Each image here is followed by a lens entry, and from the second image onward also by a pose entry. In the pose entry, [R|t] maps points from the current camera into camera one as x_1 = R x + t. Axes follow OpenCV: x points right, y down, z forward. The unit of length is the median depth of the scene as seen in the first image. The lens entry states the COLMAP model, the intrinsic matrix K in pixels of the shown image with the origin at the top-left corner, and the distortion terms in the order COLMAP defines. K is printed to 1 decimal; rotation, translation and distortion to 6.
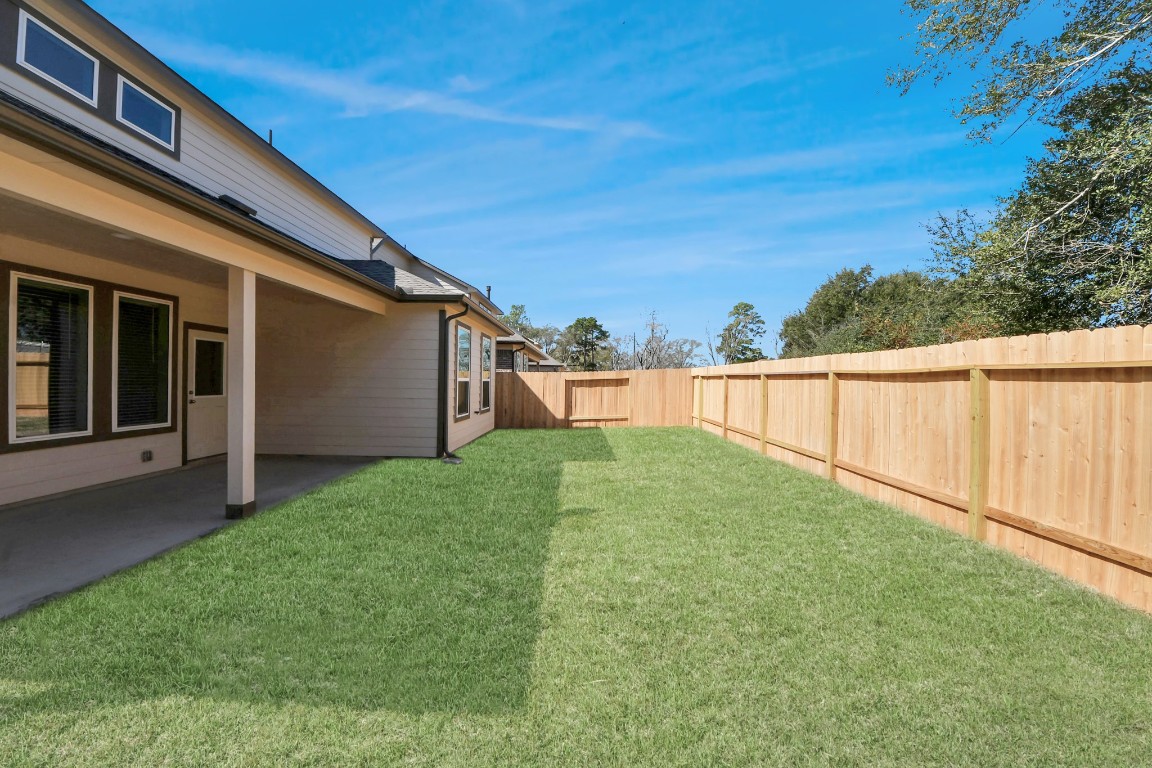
lens RADIAL K [[416.1, 0, 571.6], [0, 416.1, 384.4], [0, 0, 1]] dist [0.045429, -0.028455]
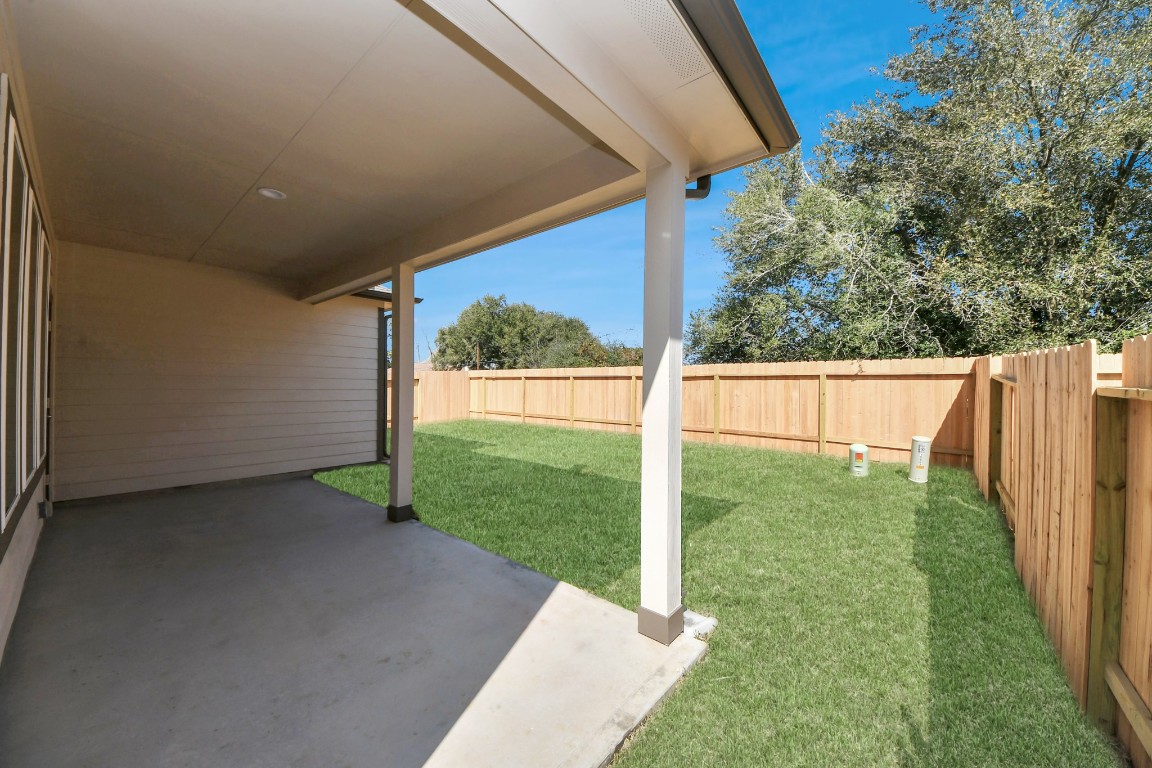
lens RADIAL K [[416.1, 0, 571.6], [0, 416.1, 384.4], [0, 0, 1]] dist [0.045429, -0.028455]
pose [[0.620860, -0.008104, 0.783880, -1.466084], [0.009770, 0.999949, 0.002600, 0.001516], [-0.783861, 0.006044, 0.620907, 0.099789]]
